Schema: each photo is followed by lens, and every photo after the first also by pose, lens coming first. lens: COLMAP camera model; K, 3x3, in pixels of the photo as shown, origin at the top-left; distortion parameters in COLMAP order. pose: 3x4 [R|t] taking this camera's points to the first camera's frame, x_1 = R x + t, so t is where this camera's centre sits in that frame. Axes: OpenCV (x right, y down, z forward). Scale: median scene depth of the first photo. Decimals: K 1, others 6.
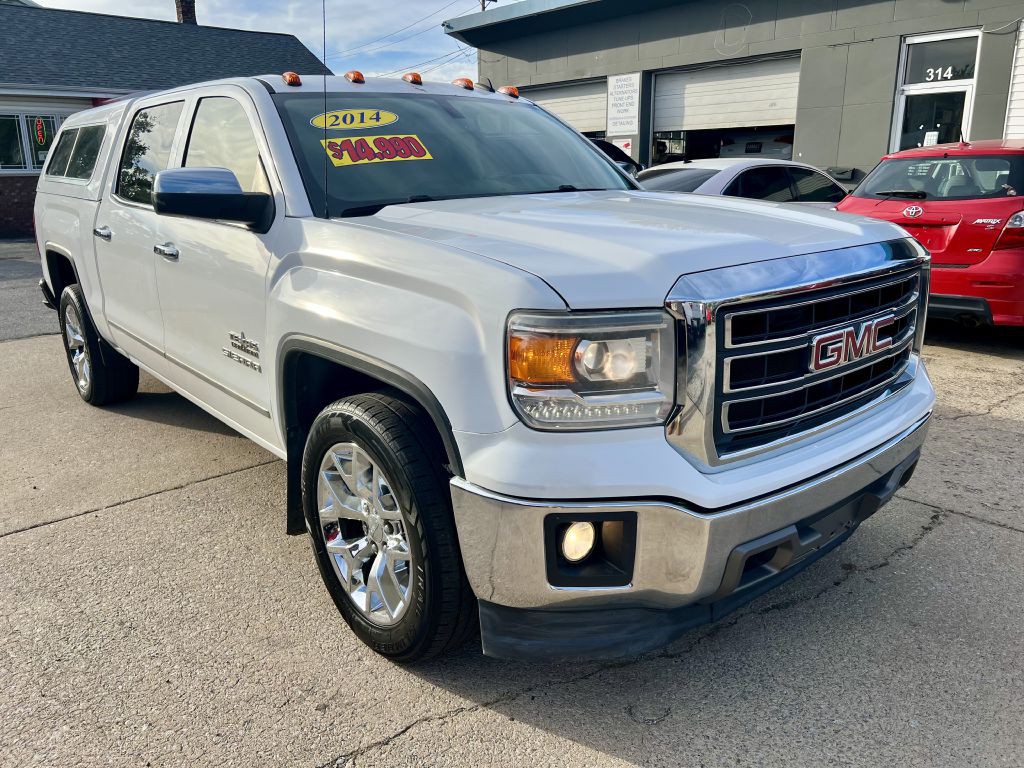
lens RADIAL K [[777.7, 0, 512.0], [0, 777.7, 384.0], [0, 0, 1]] dist [0.079841, -0.101315]
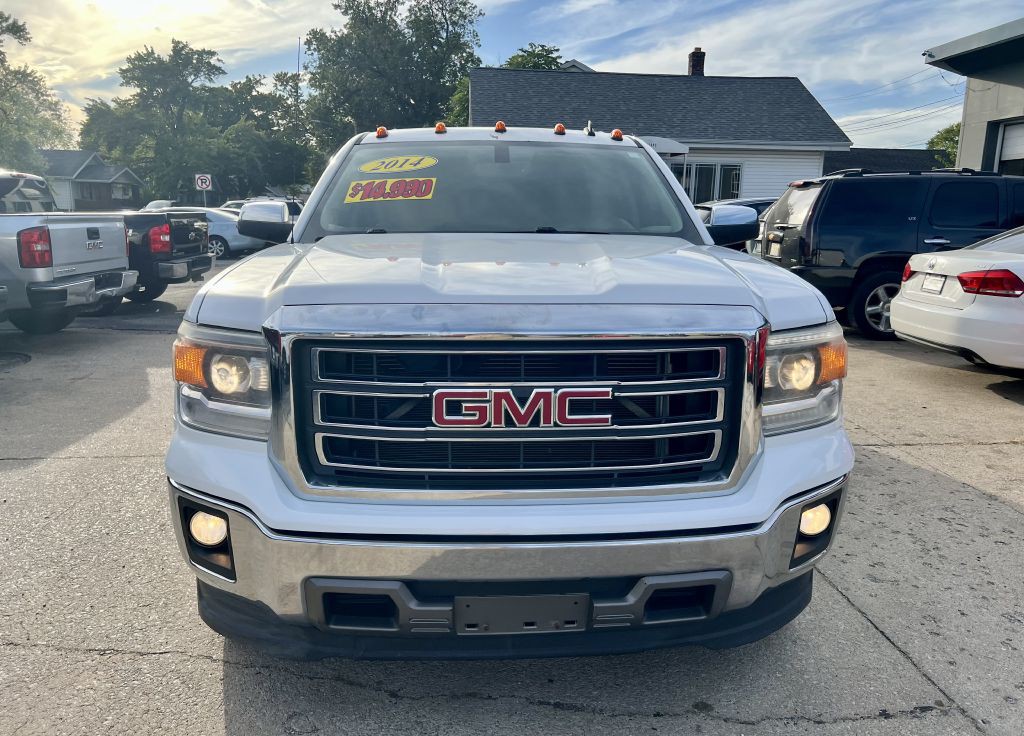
lens RADIAL K [[779.4, 0, 512.0], [0, 779.4, 368.0], [0, 0, 1]] dist [0.068359, -0.079875]
pose [[0.789022, 0.145923, -0.596784, 0.678417], [-0.184766, 0.982775, -0.003980, -0.065414], [0.585923, 0.113406, 0.802392, 0.195784]]
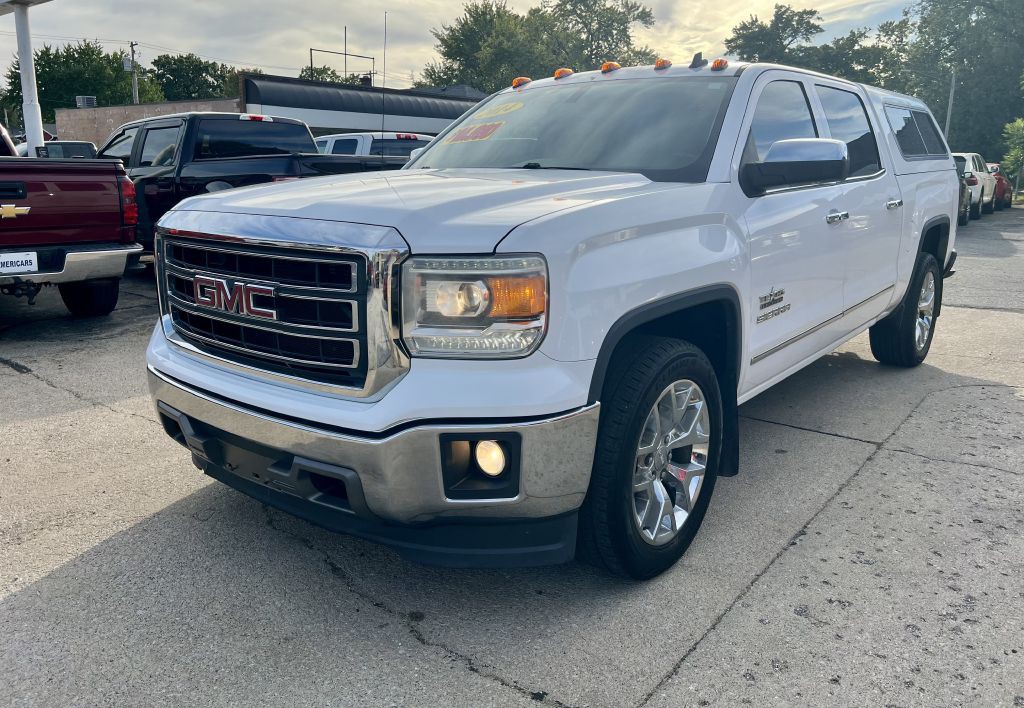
lens RADIAL K [[790.6, 0, 509.9], [0, 790.6, 324.0], [0, 0, 1]] dist [0.008977, 0.000976]
pose [[0.163616, 0.209803, -0.963957, 1.146998], [-0.263855, 0.950833, 0.162162, -0.217620], [0.950584, 0.227812, 0.210929, 0.816625]]
